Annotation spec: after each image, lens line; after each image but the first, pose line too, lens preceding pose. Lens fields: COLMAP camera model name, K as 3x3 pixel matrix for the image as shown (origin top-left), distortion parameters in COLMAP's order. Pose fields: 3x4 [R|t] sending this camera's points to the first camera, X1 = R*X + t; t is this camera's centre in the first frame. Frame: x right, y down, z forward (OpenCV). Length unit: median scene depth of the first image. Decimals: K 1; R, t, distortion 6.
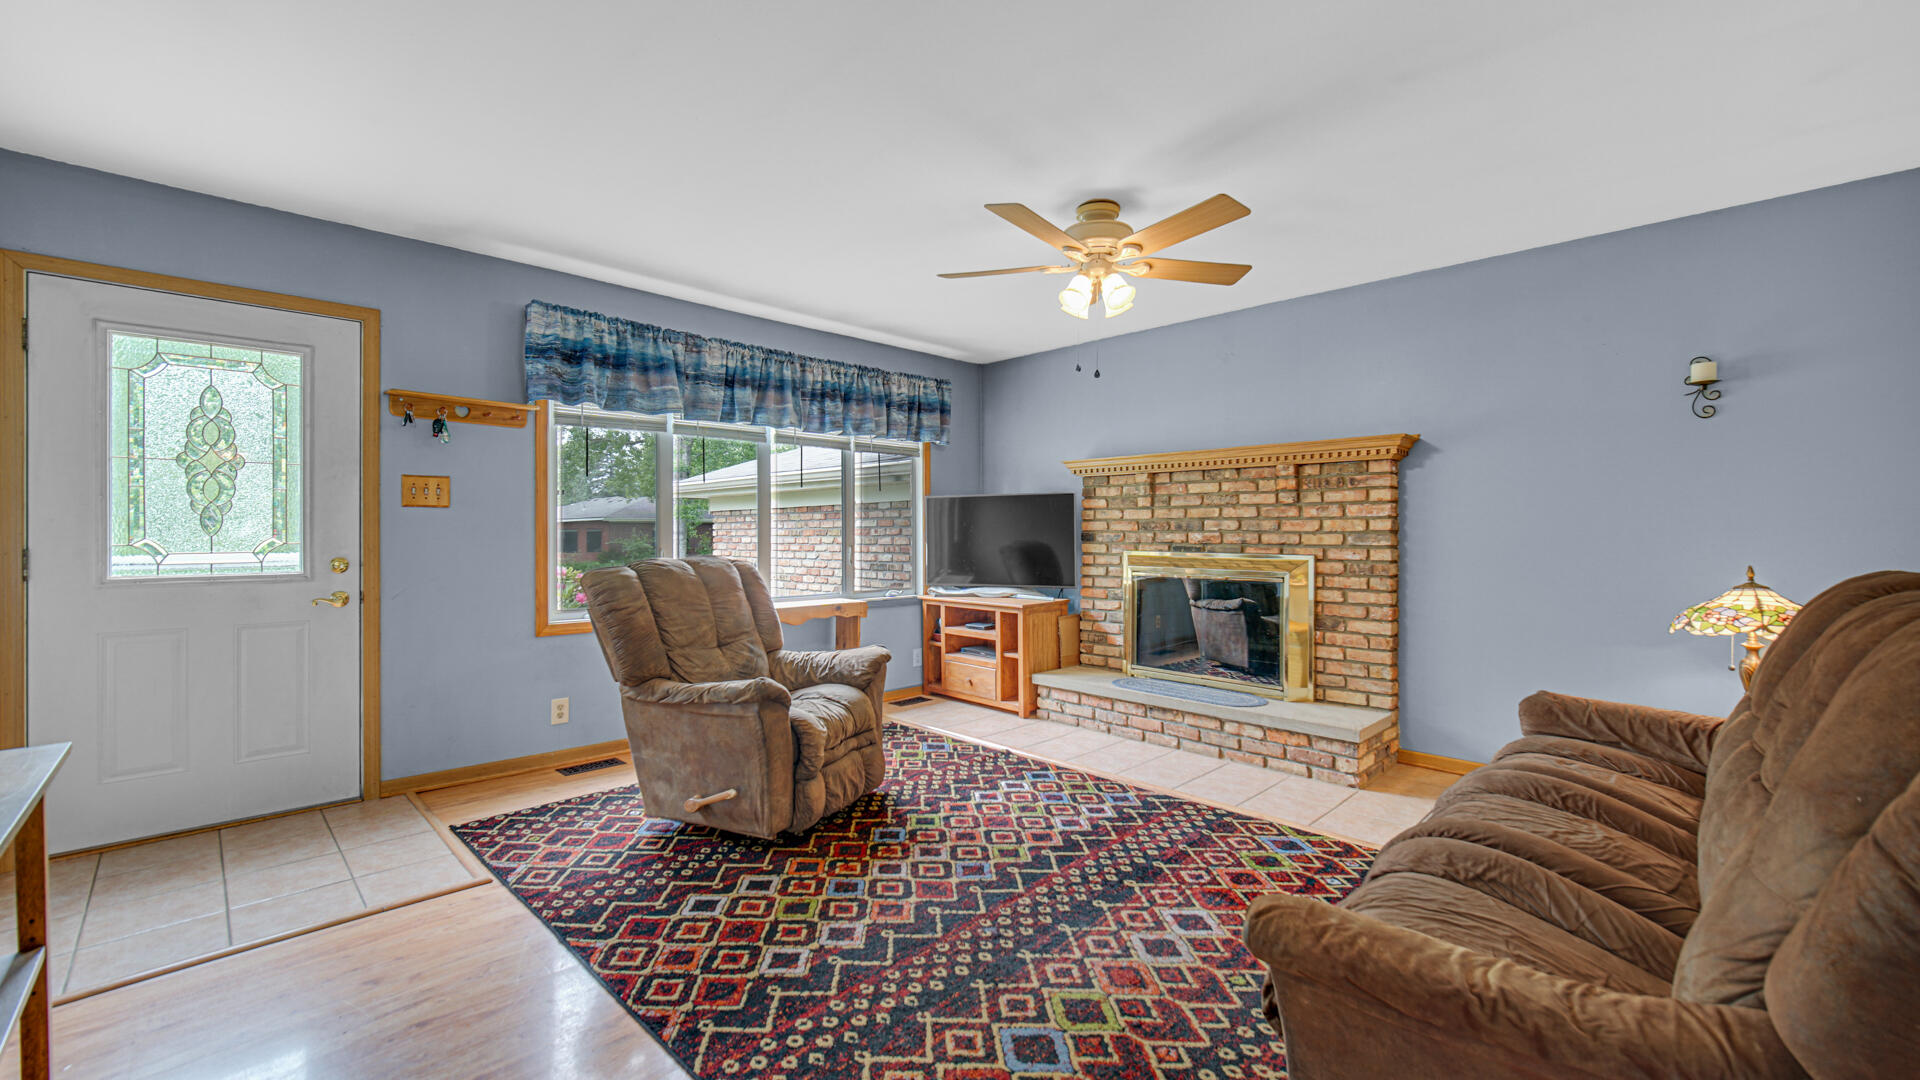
lens RADIAL K [[771.9, 0, 939.9], [0, 771.9, 533.8], [0, 0, 1]] dist [-0.006149, 0.002154]
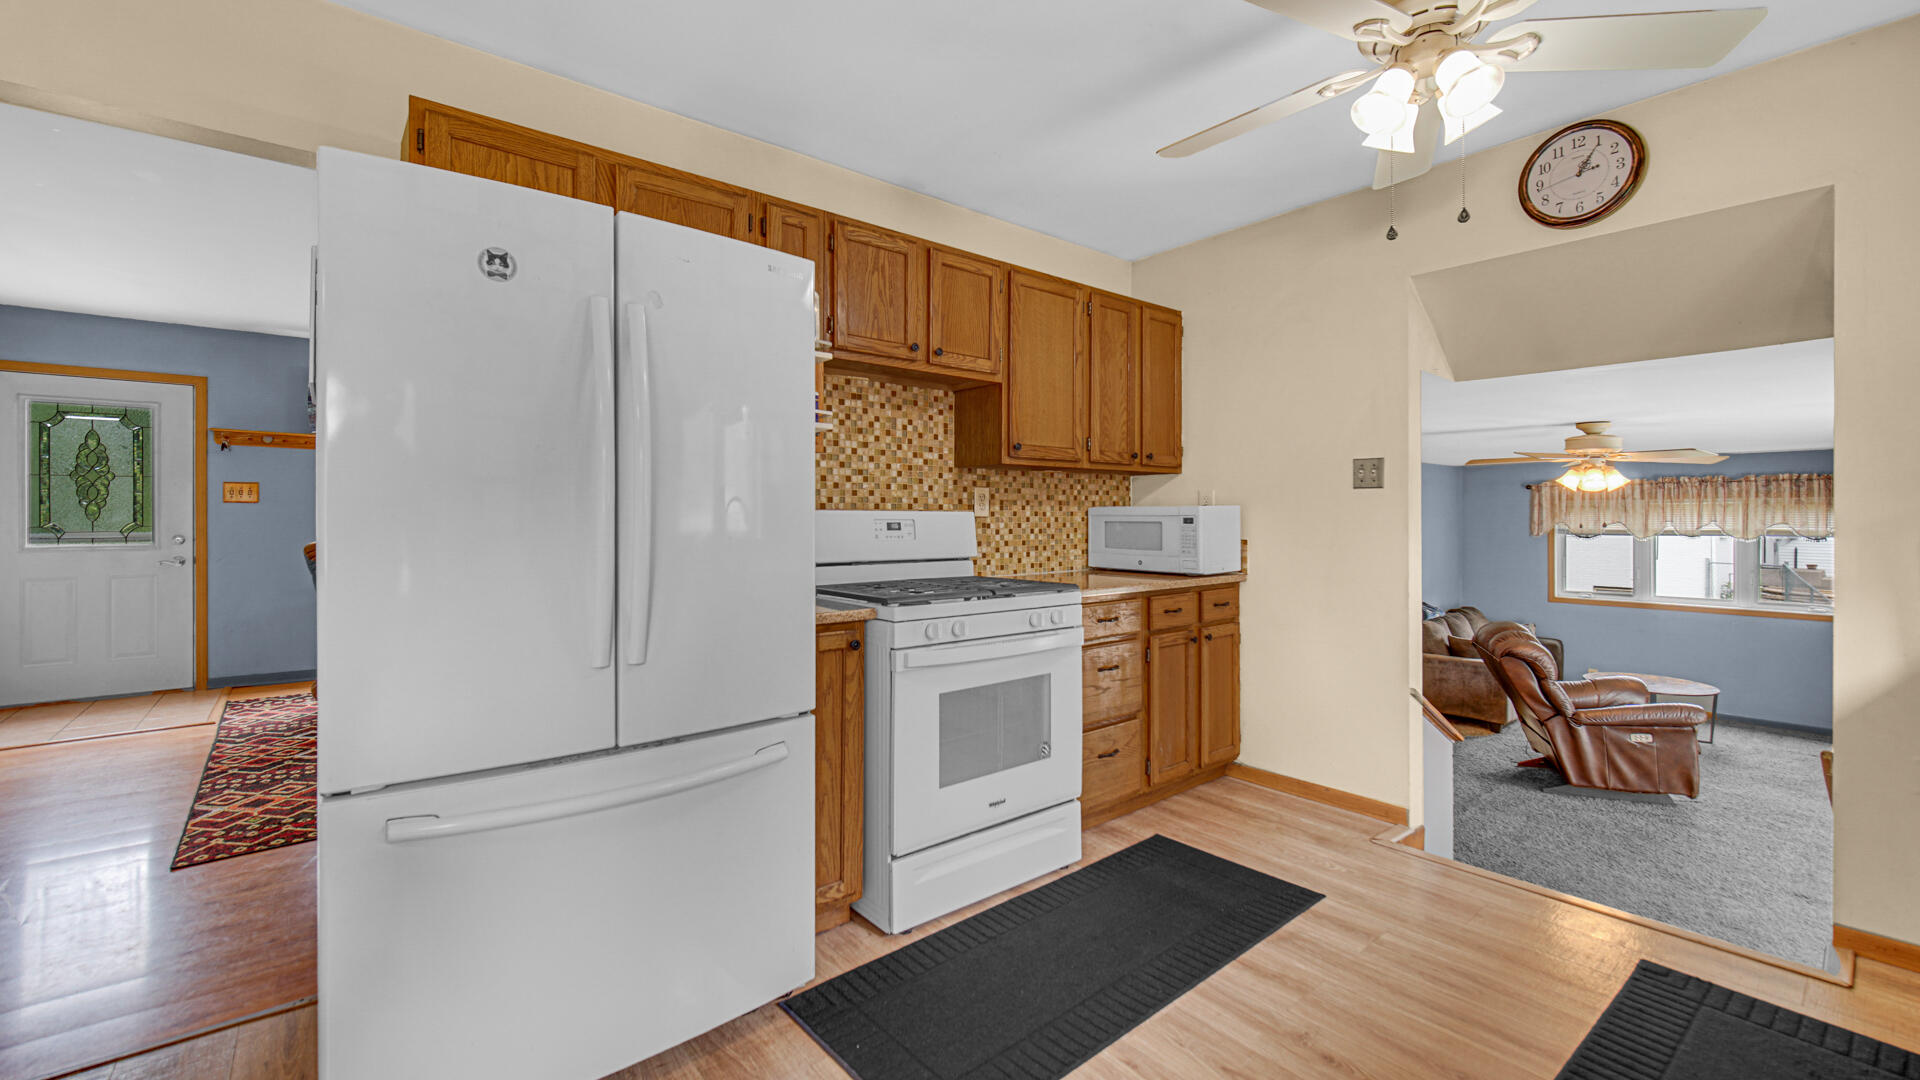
lens RADIAL K [[771.9, 0, 960.7], [0, 771.9, 516.8], [0, 0, 1]] dist [-0.006149, 0.002154]
pose [[0.996907, -0.000812, -0.078587, 0.930101], [0.000404, 0.999986, -0.005203, 0.002177], [0.078590, 0.005155, 0.996894, -0.442773]]
